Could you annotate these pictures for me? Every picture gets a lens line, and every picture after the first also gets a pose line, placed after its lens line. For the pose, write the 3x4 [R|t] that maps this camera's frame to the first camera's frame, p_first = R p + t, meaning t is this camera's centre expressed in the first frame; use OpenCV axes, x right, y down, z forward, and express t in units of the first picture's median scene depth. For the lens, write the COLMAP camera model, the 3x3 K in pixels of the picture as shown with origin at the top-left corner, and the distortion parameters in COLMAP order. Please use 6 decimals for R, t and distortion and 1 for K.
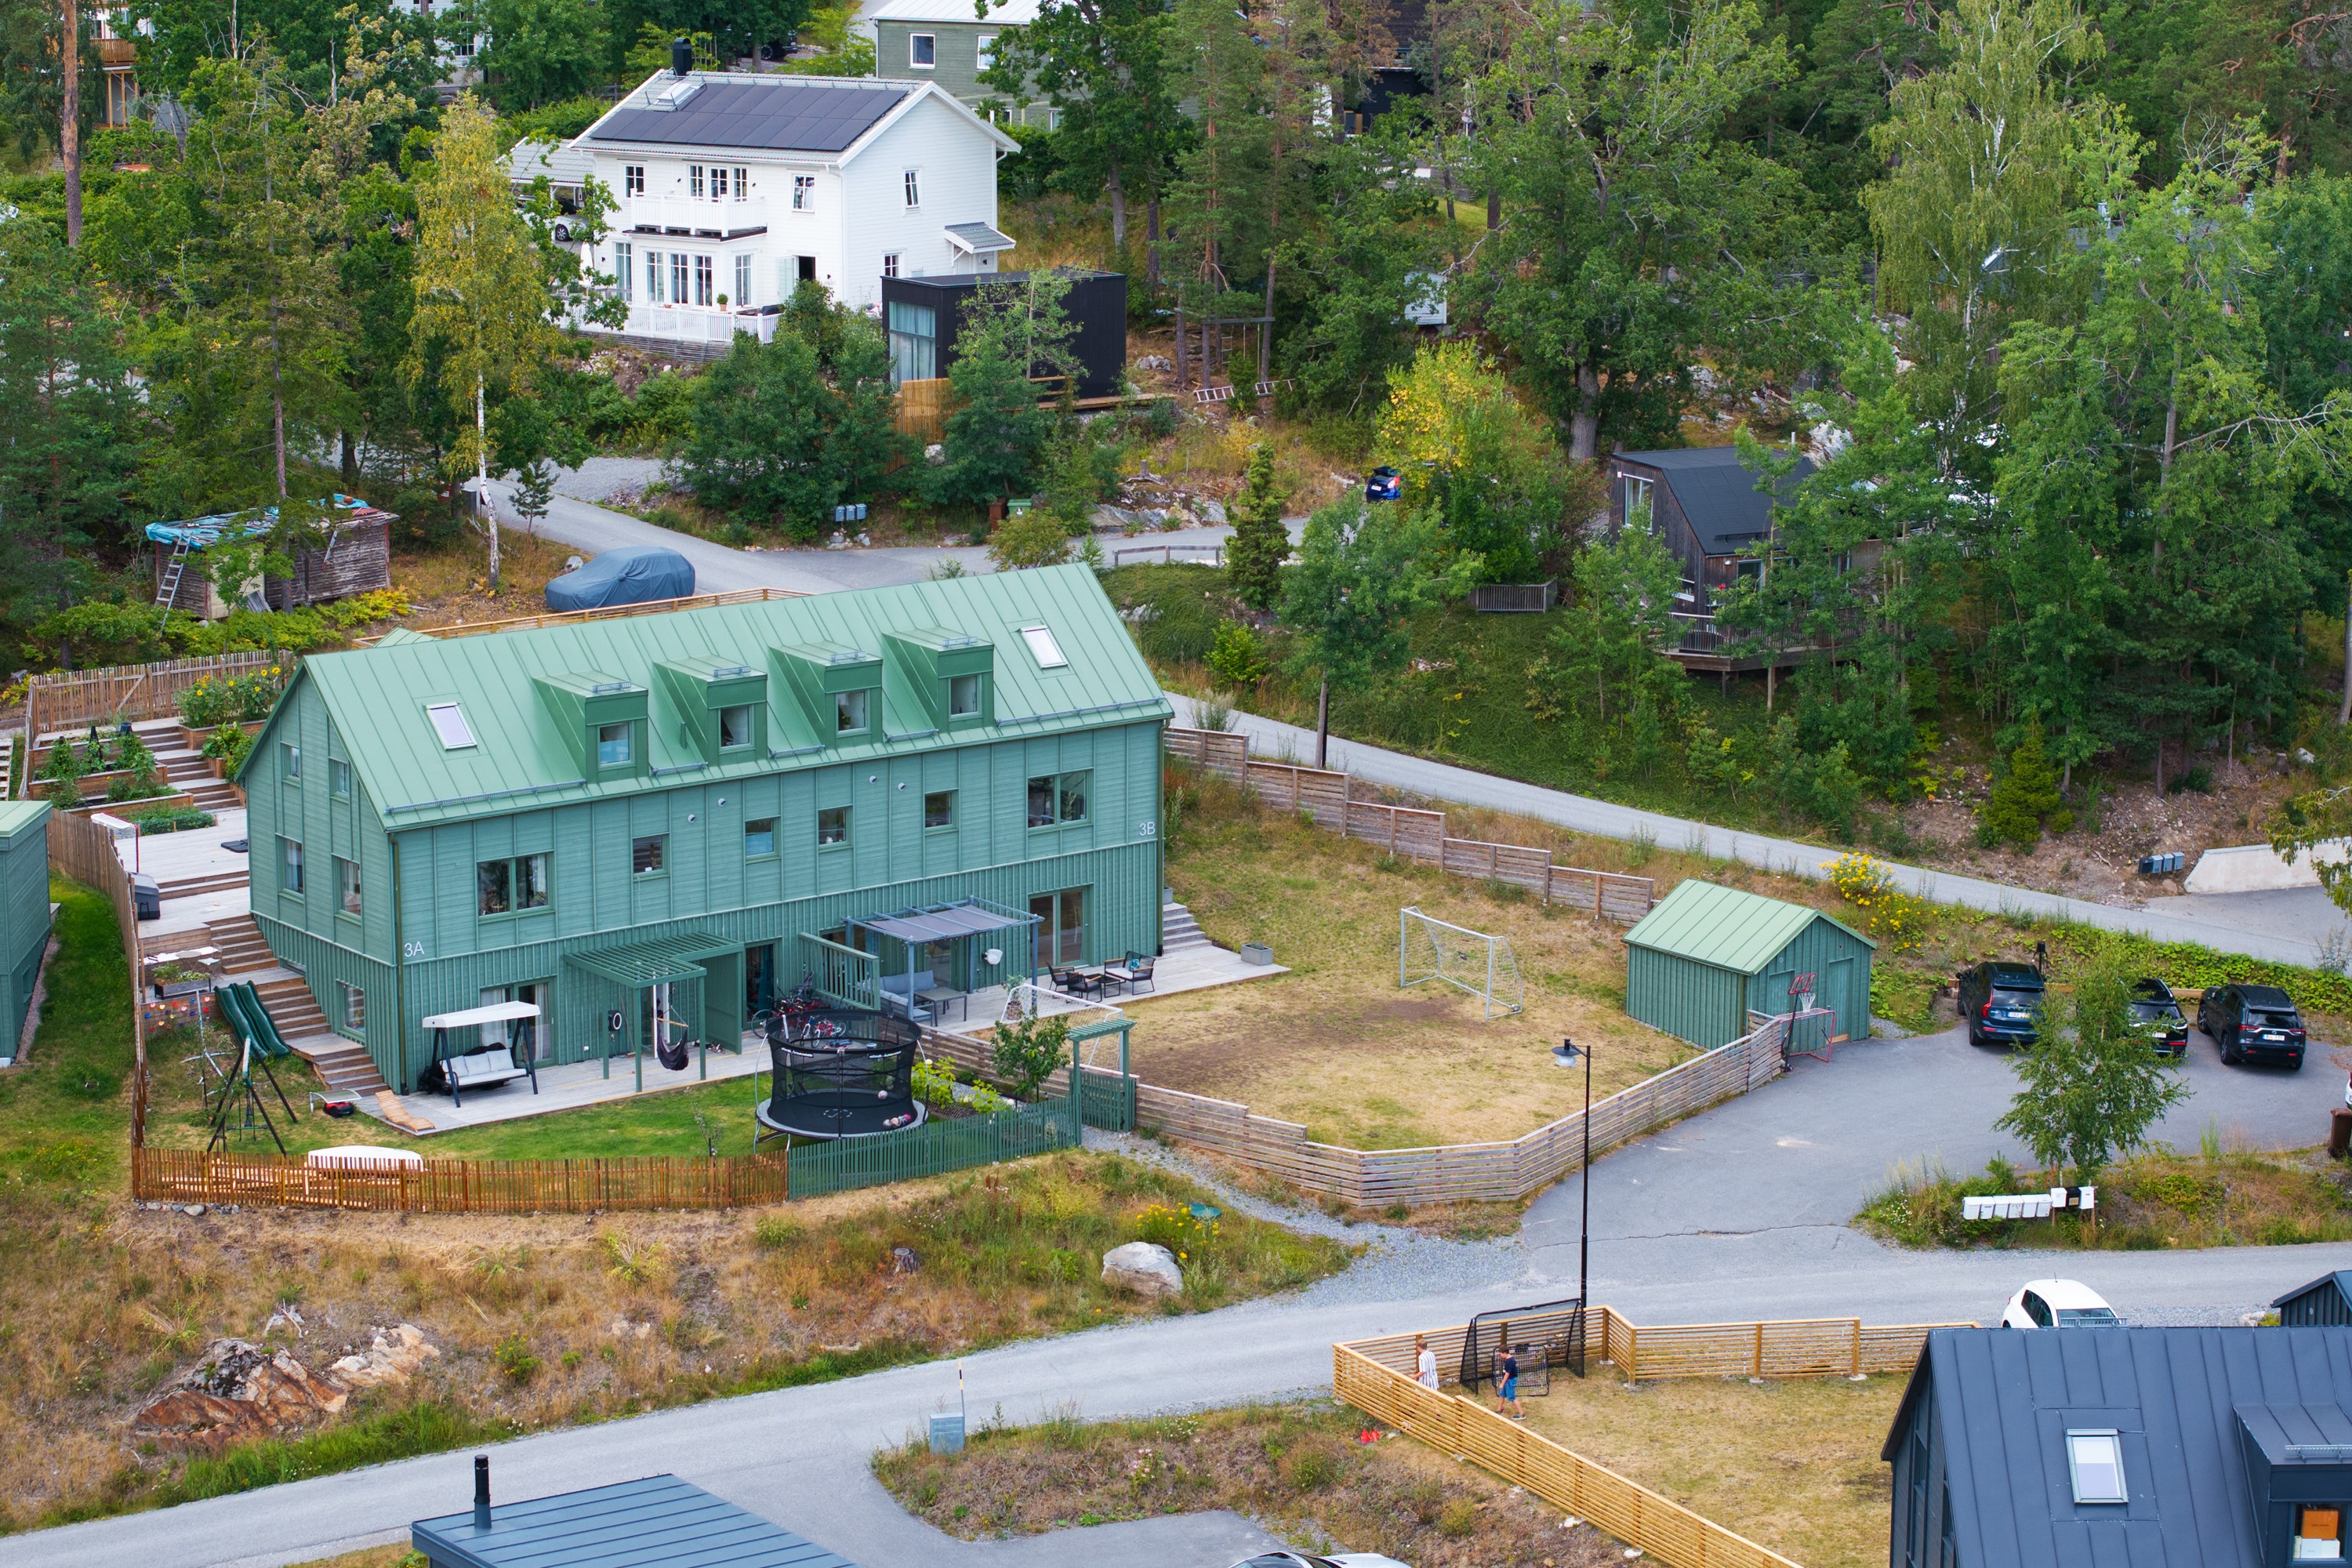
lens RADIAL K [[4784.1, 0, 1177.3], [0, 4784.1, 783.3], [0, 0, 1]] dist [-0.112818, 0.000000]
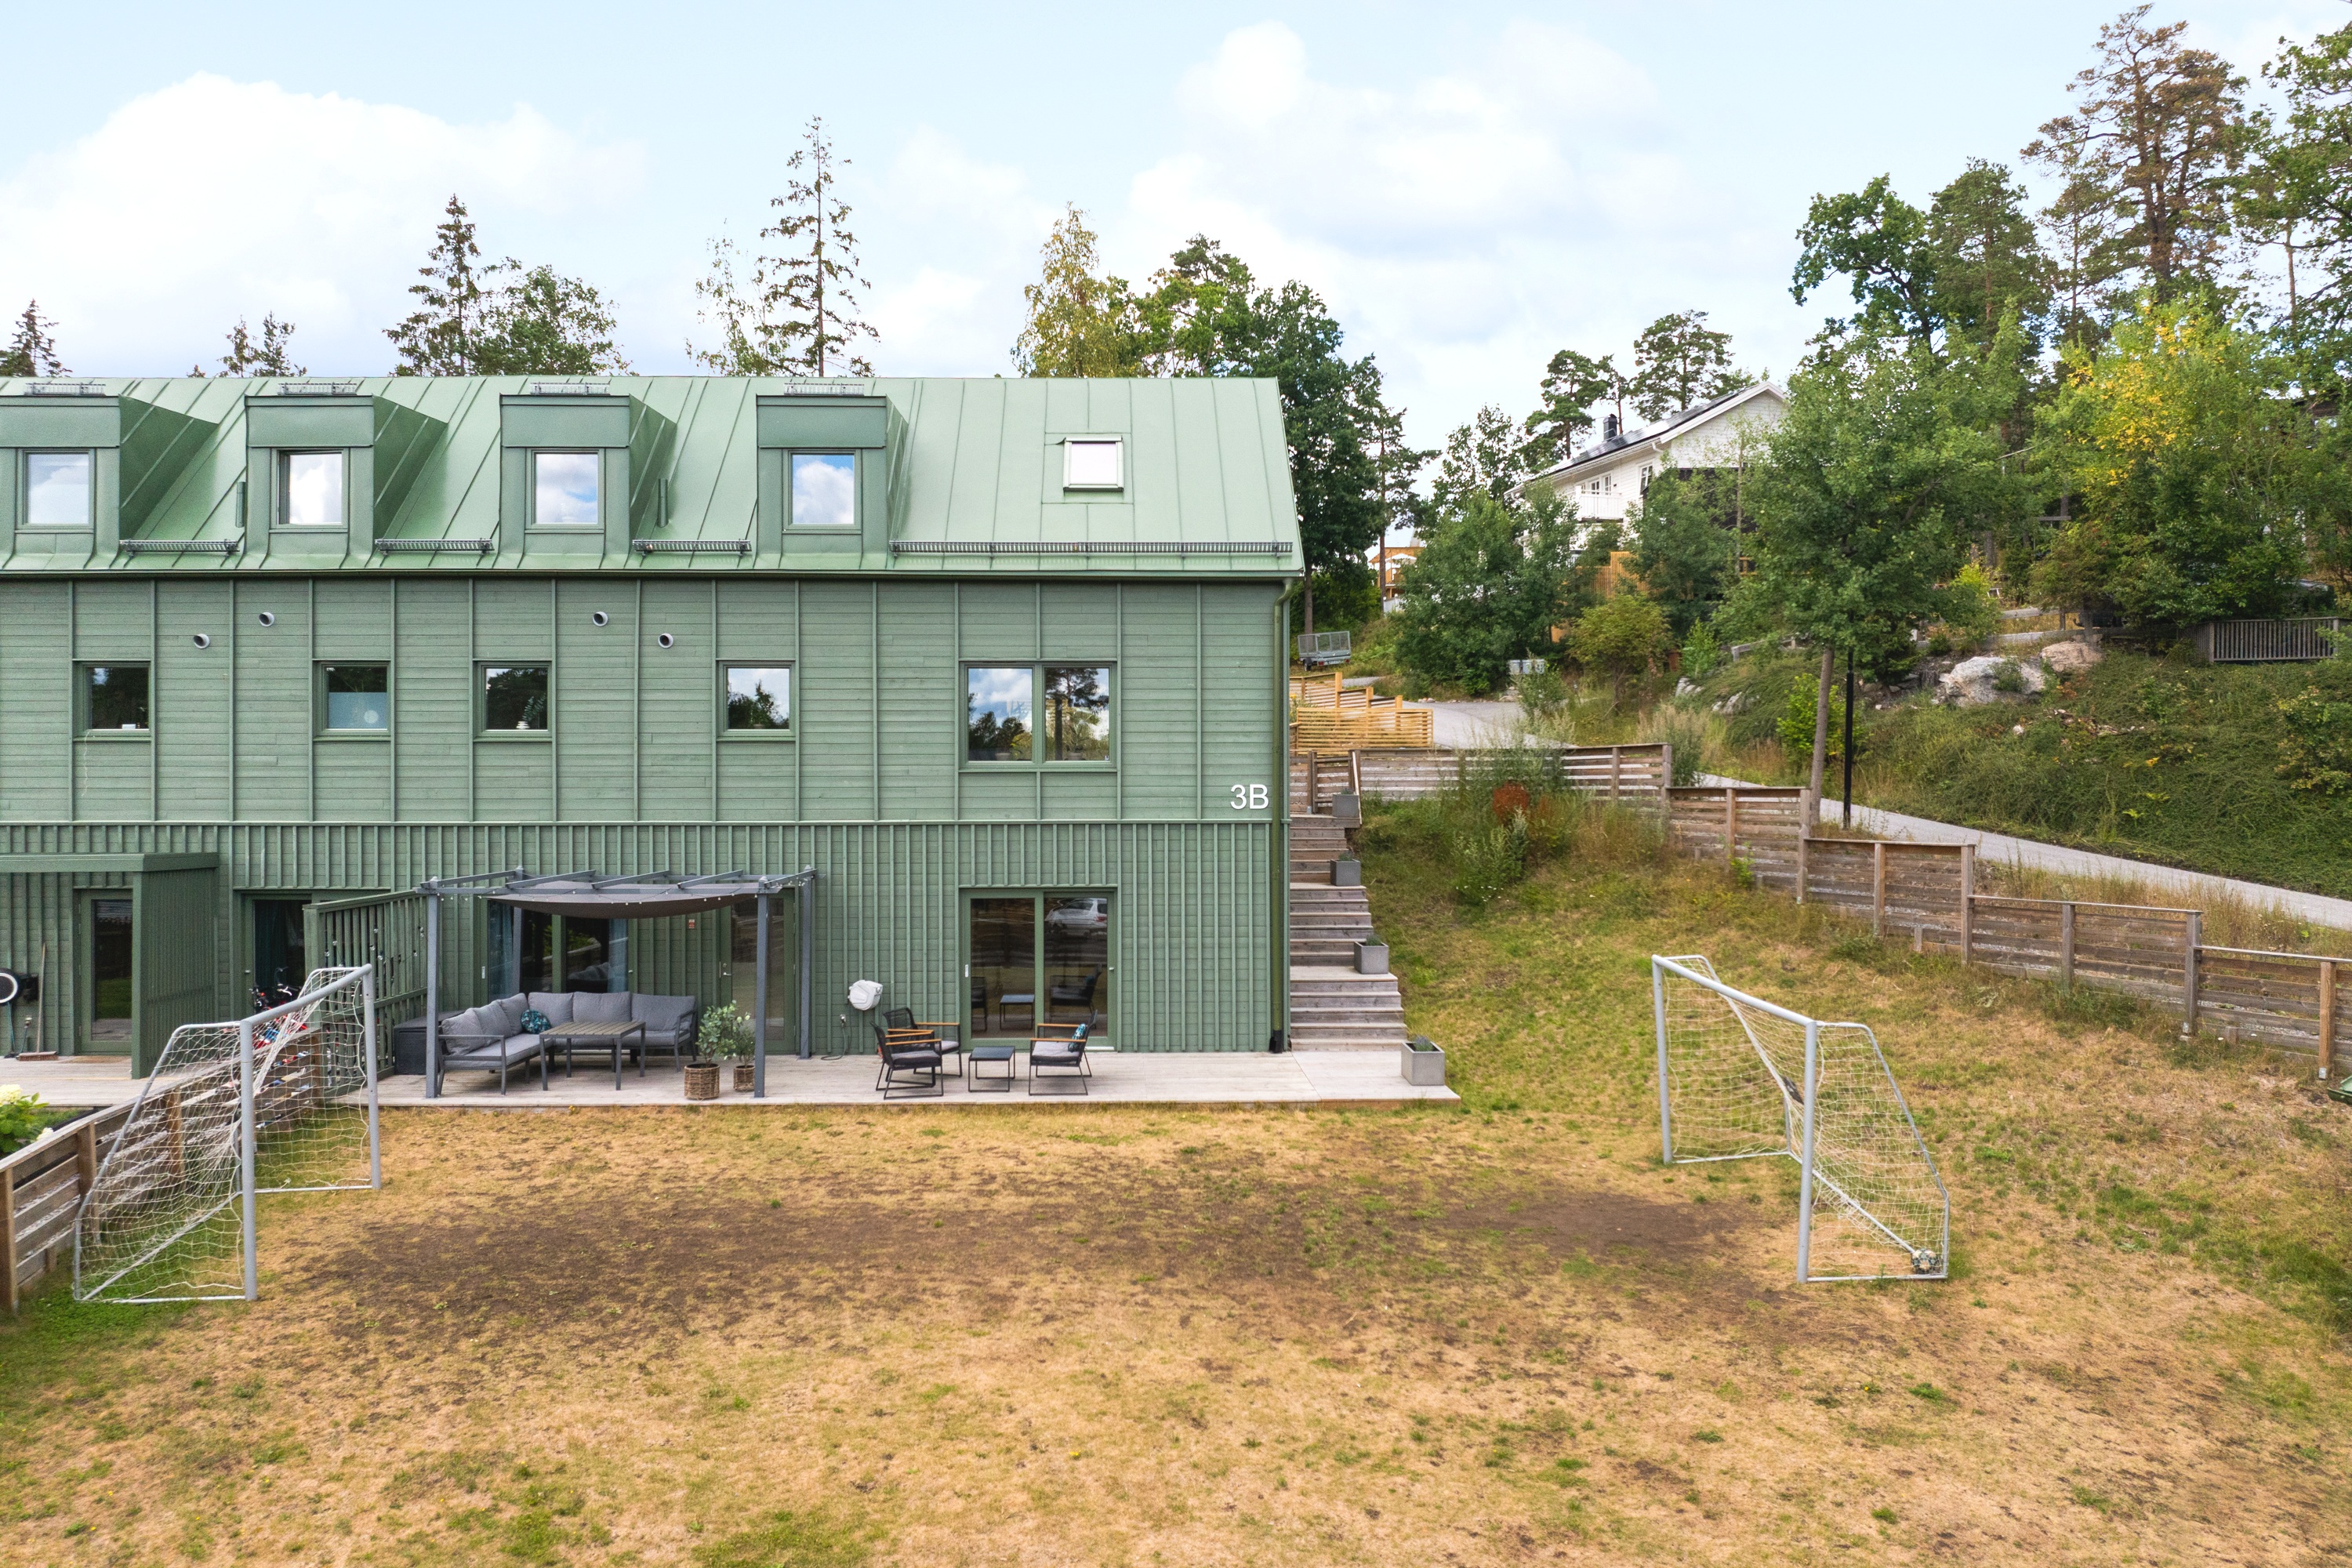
lens RADIAL K [[1661.5, 0, 1167.0], [0, 1661.5, 780.6], [0, 0, 1]] dist [-0.032228, 0.008336]
pose [[0.805572, -0.003227, -0.592489, 0.091168], [-0.114628, 0.980244, -0.161192, 0.037155], [0.581304, 0.197768, 0.789287, 0.836488]]
